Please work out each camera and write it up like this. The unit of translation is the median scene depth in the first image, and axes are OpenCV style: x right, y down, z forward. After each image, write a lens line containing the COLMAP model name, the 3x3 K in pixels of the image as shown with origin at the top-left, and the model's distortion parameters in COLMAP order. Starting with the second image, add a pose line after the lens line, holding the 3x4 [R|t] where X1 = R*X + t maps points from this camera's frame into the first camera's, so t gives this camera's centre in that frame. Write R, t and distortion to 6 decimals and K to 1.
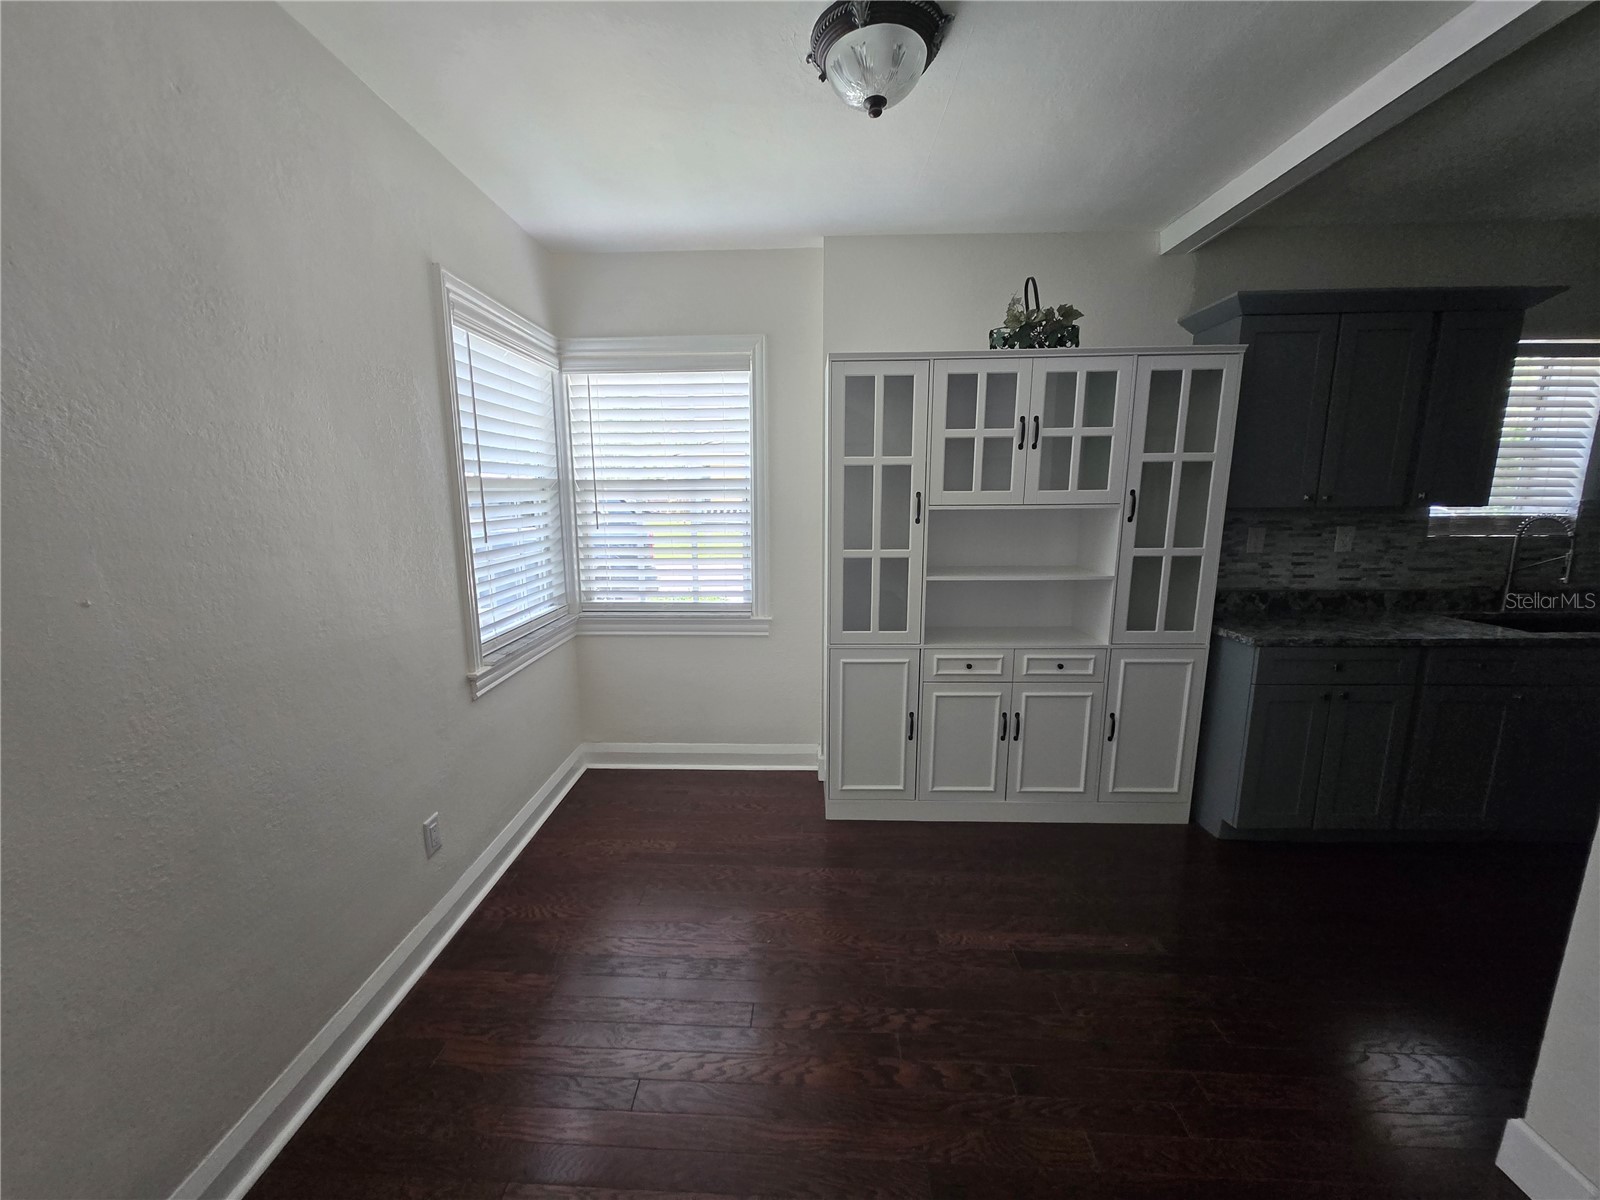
lens RADIAL K [[629.8, 0, 799.4], [0, 629.8, 593.5], [0, 0, 1]] dist [0.005737, -0.000712]
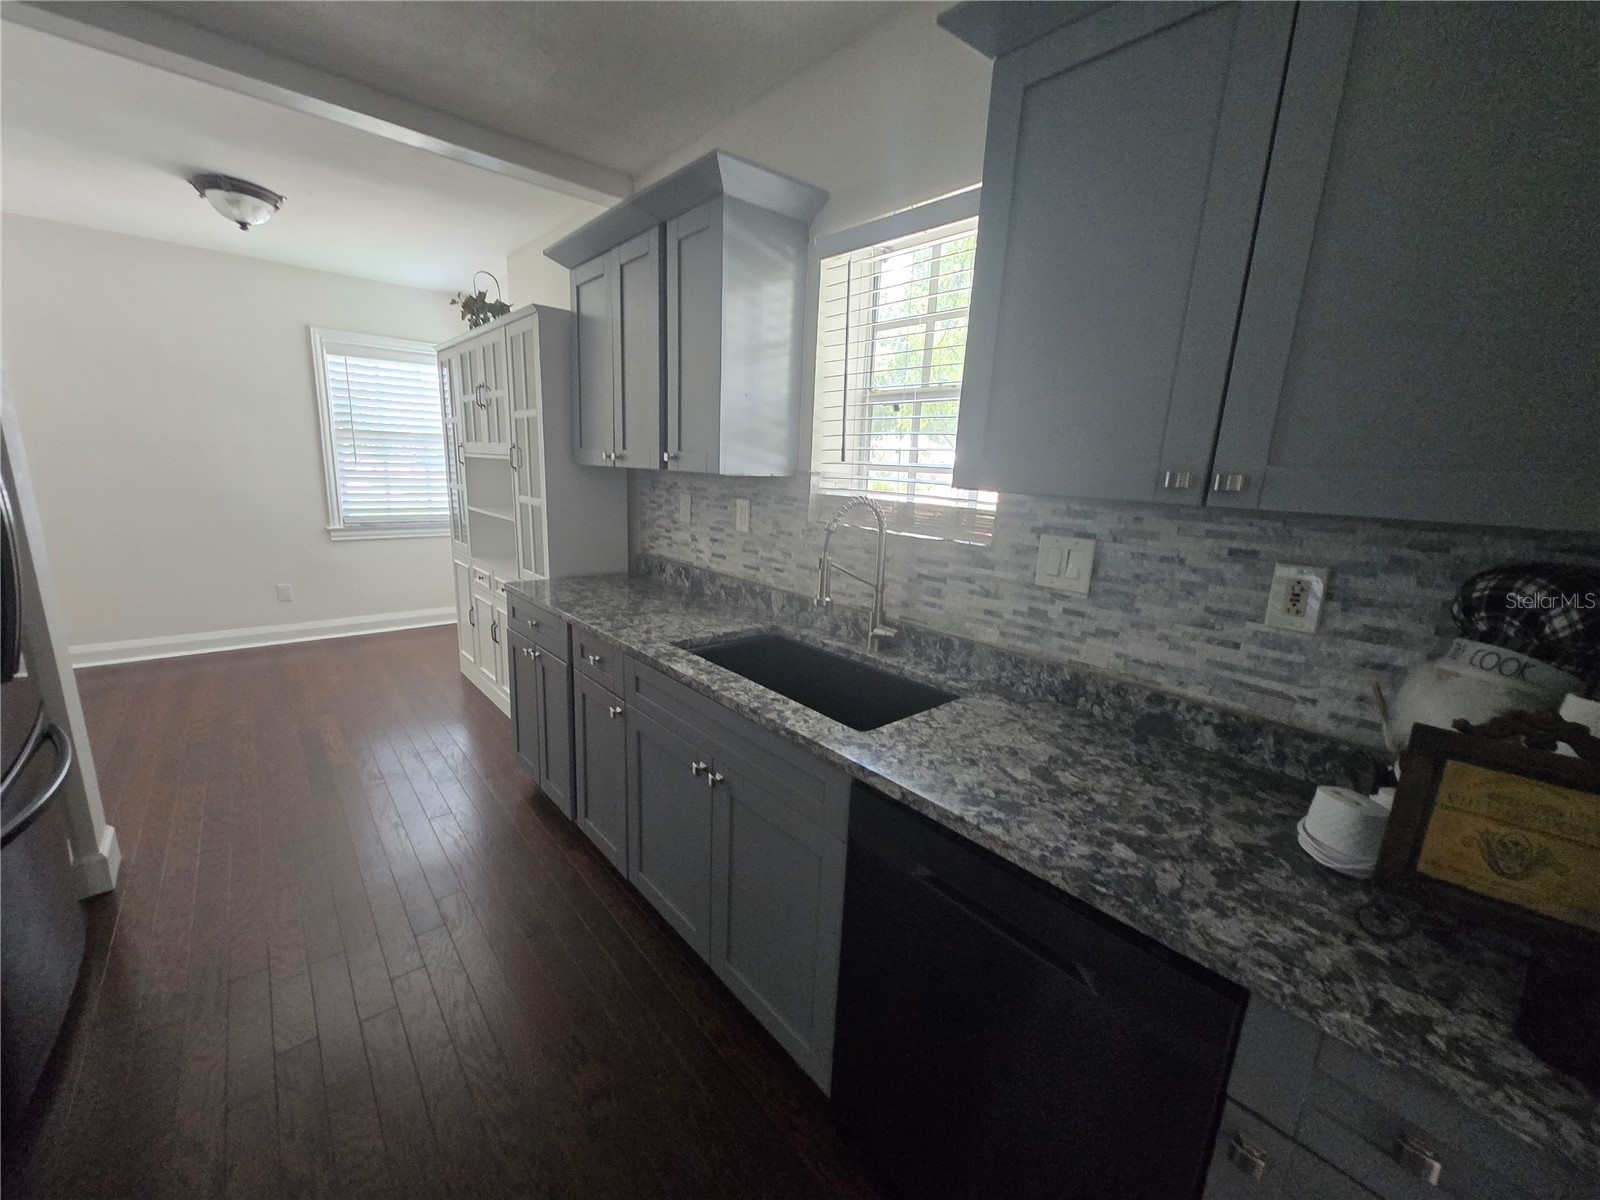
lens RADIAL K [[629.8, 0, 790.6], [0, 629.8, 593.5], [0, 0, 1]] dist [0.005737, -0.000712]
pose [[0.678698, 0.180558, -0.711876, 1.468697], [-0.164069, 0.982086, 0.092670, -0.071817], [0.715856, 0.053902, 0.696164, 0.492176]]
